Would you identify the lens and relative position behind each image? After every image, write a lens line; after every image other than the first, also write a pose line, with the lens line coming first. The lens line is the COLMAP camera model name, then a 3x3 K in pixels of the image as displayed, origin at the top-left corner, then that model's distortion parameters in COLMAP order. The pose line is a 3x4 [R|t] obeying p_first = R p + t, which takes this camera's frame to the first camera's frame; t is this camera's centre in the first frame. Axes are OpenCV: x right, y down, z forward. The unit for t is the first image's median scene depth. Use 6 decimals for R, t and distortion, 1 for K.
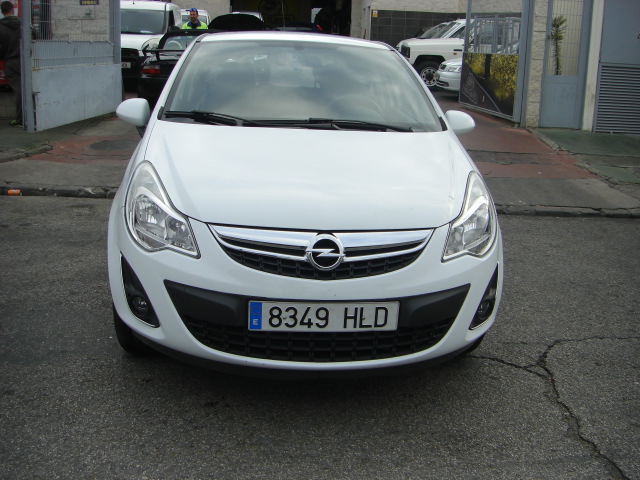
lens RADIAL K [[711.9, 0, 319.3], [0, 711.9, 239.9], [0, 0, 1]] dist [-0.144409, 0.000000]
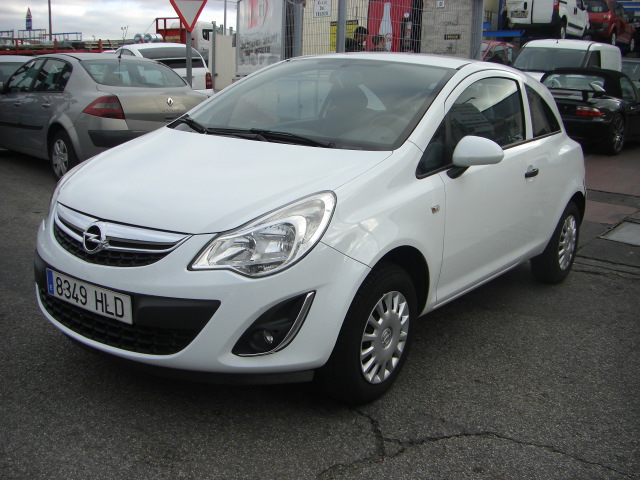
lens RADIAL K [[711.9, 0, 315.3], [0, 711.9, 238.7], [0, 0, 1]] dist [-0.144409, 0.000000]
pose [[0.741985, 0.139018, -0.655845, 0.961252], [-0.180760, 0.983519, 0.003972, -0.046171], [0.645589, 0.115604, 0.754885, 0.397930]]
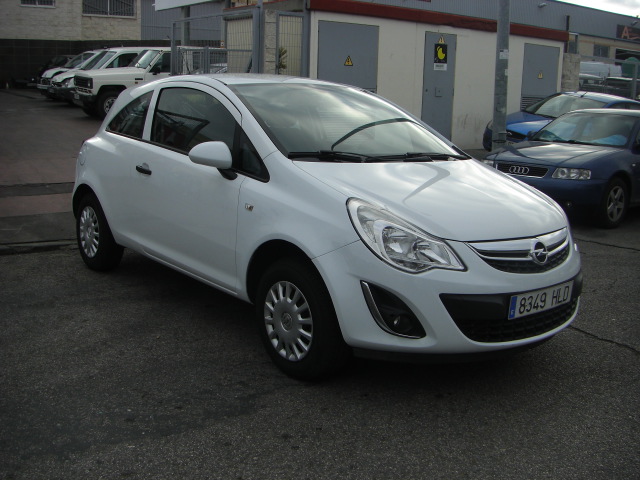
lens RADIAL K [[711.9, 0, 319.3], [0, 711.9, 241.5], [0, 0, 1]] dist [-0.144409, 0.000000]
pose [[0.839380, -0.123157, 0.529409, -1.026598], [0.138914, 0.990253, 0.010115, -0.071964], [-0.525495, 0.065052, 0.848306, 0.091819]]
